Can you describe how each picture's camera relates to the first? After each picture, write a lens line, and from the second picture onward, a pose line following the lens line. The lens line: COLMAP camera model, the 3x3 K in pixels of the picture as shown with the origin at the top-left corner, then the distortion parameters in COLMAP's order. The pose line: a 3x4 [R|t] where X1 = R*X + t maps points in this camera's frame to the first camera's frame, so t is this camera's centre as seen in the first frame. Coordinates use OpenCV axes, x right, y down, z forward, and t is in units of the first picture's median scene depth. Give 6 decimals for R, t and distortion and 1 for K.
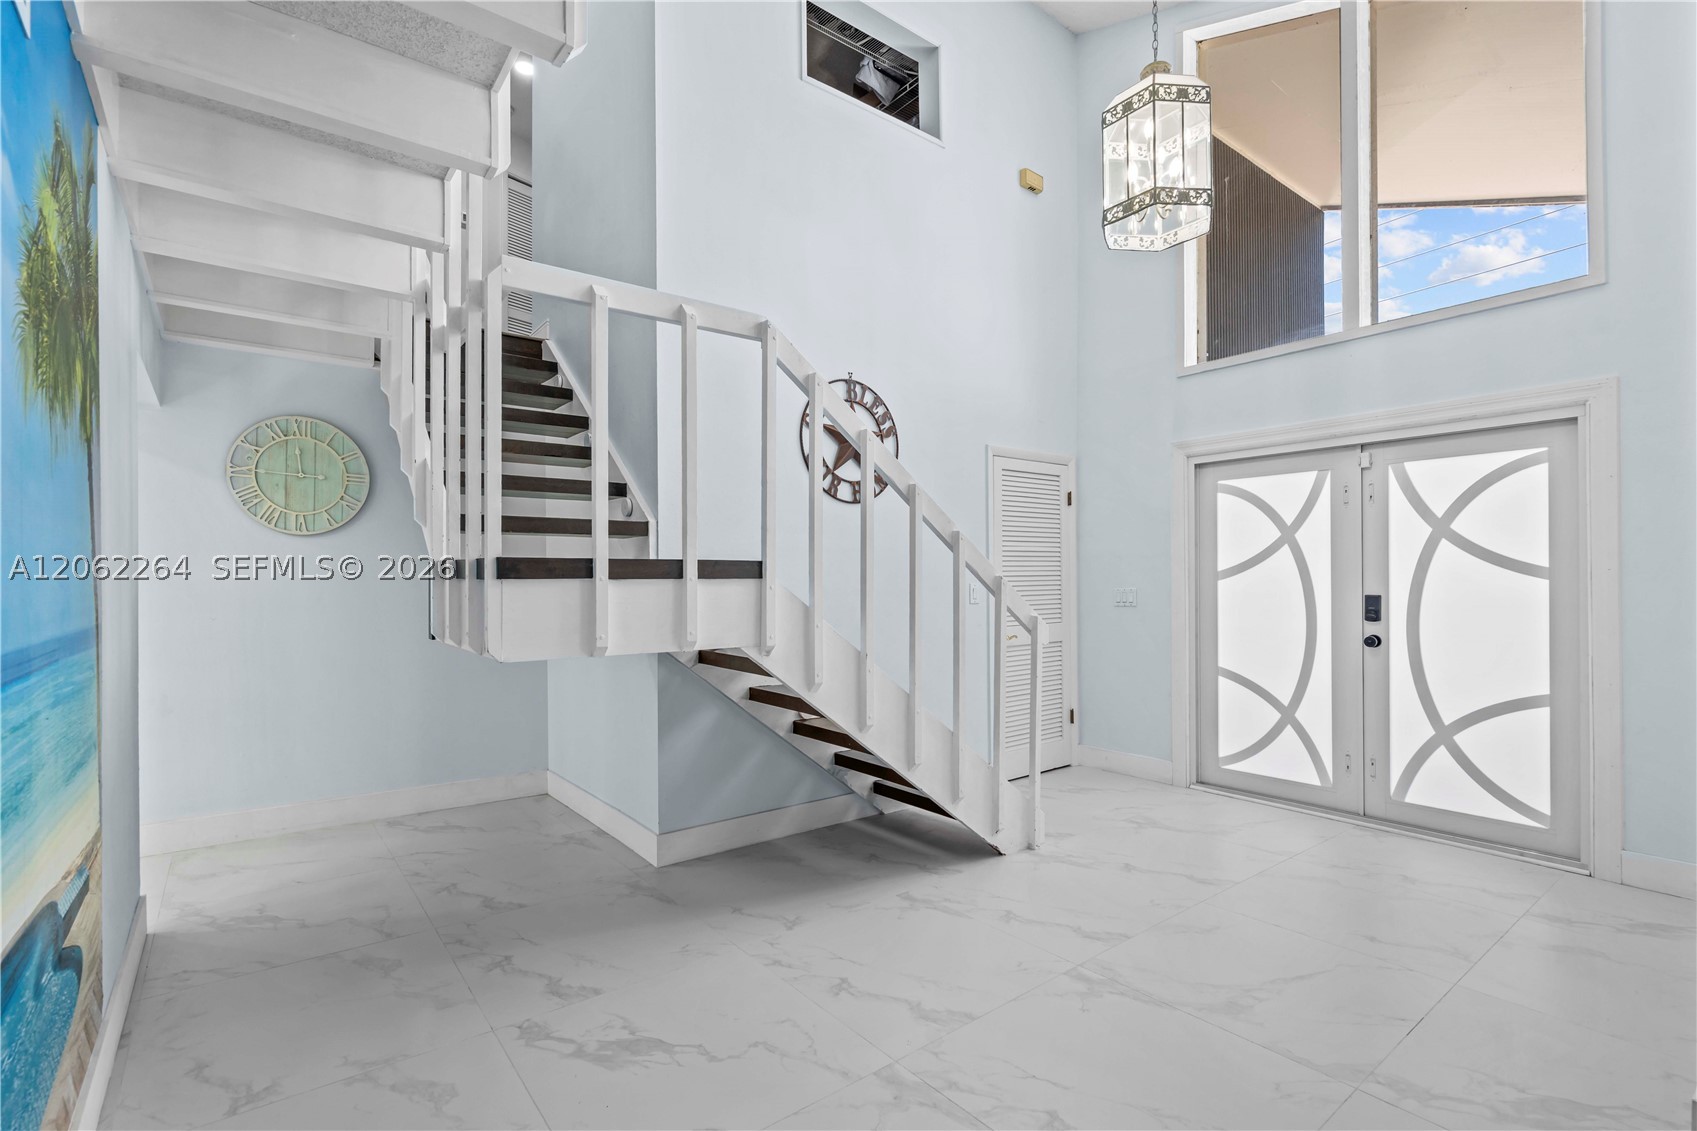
lens RADIAL K [[772.1, 0, 839.5], [0, 772.1, 568.9], [0, 0, 1]] dist [-0.002394, 0.000137]
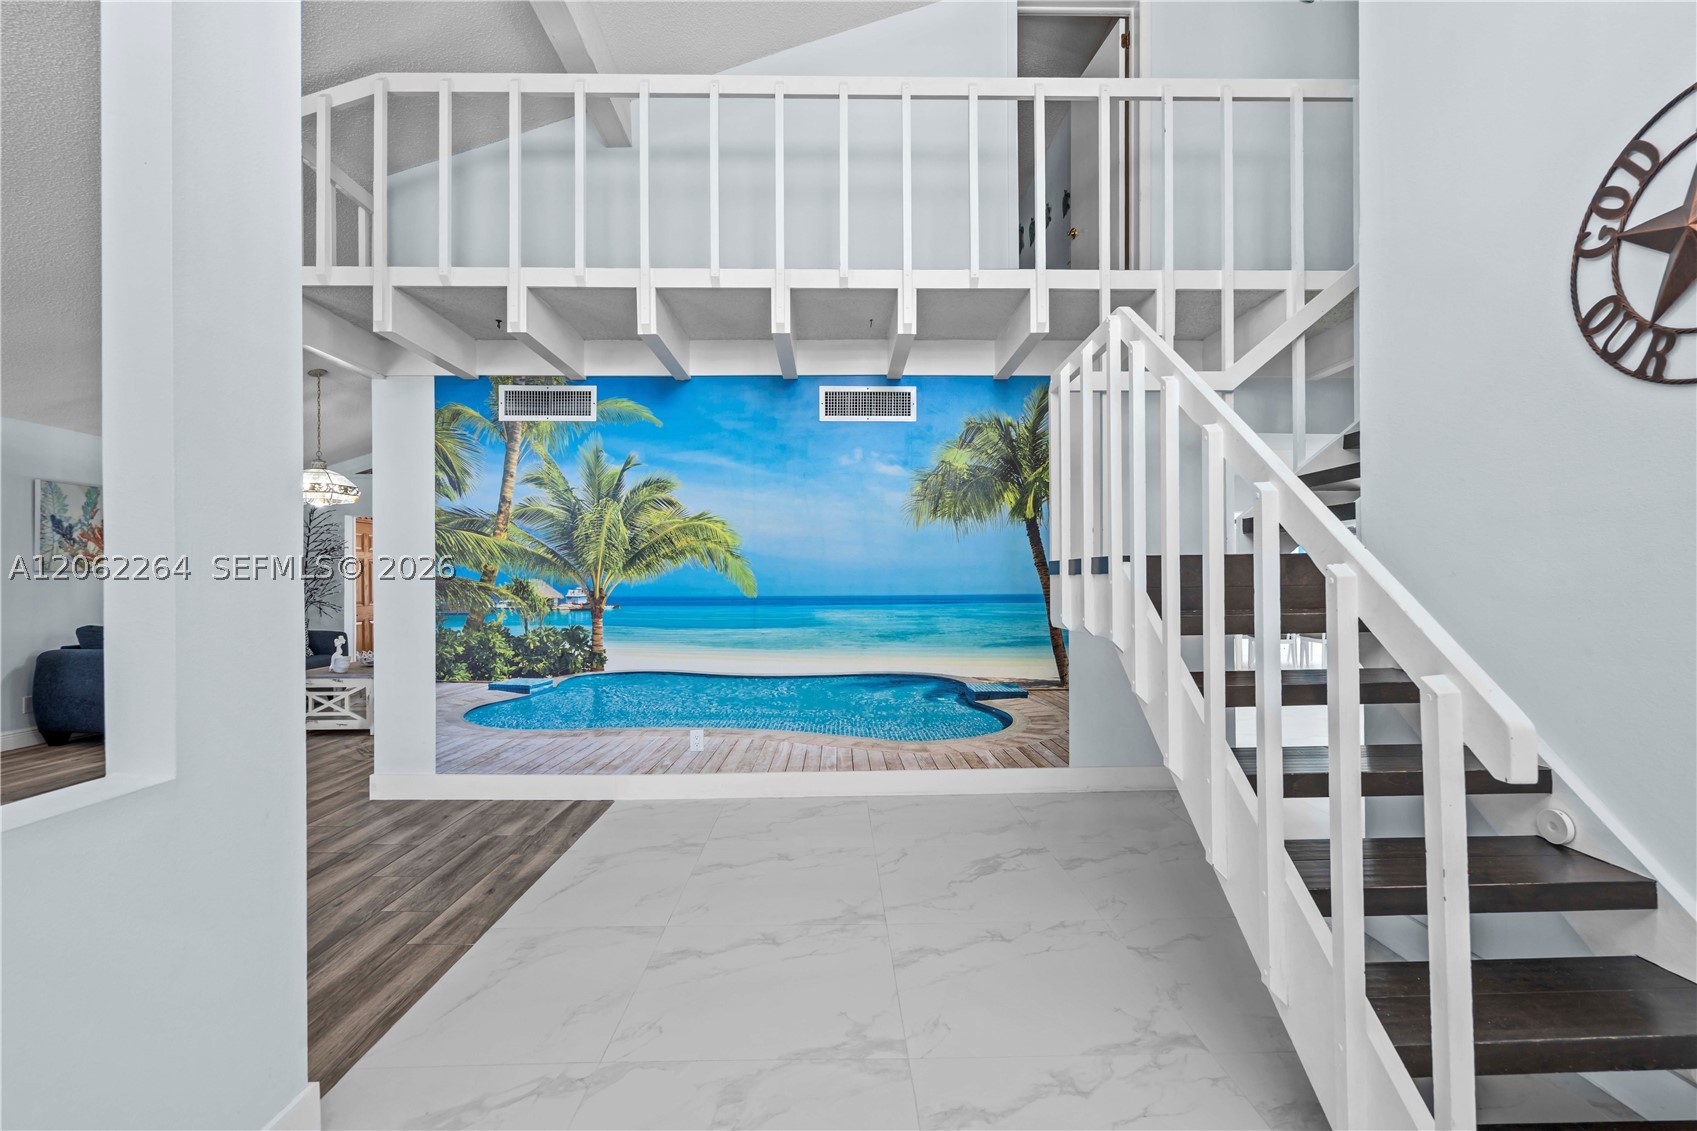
lens RADIAL K [[772.1, 0, 839.5], [0, 772.1, 568.9], [0, 0, 1]] dist [-0.002394, 0.000137]
pose [[-0.593255, 0.000722, -0.805014, 0.986242], [0.013618, 0.999866, -0.009139, 0.016873], [0.804899, -0.016385, -0.593185, 1.416719]]
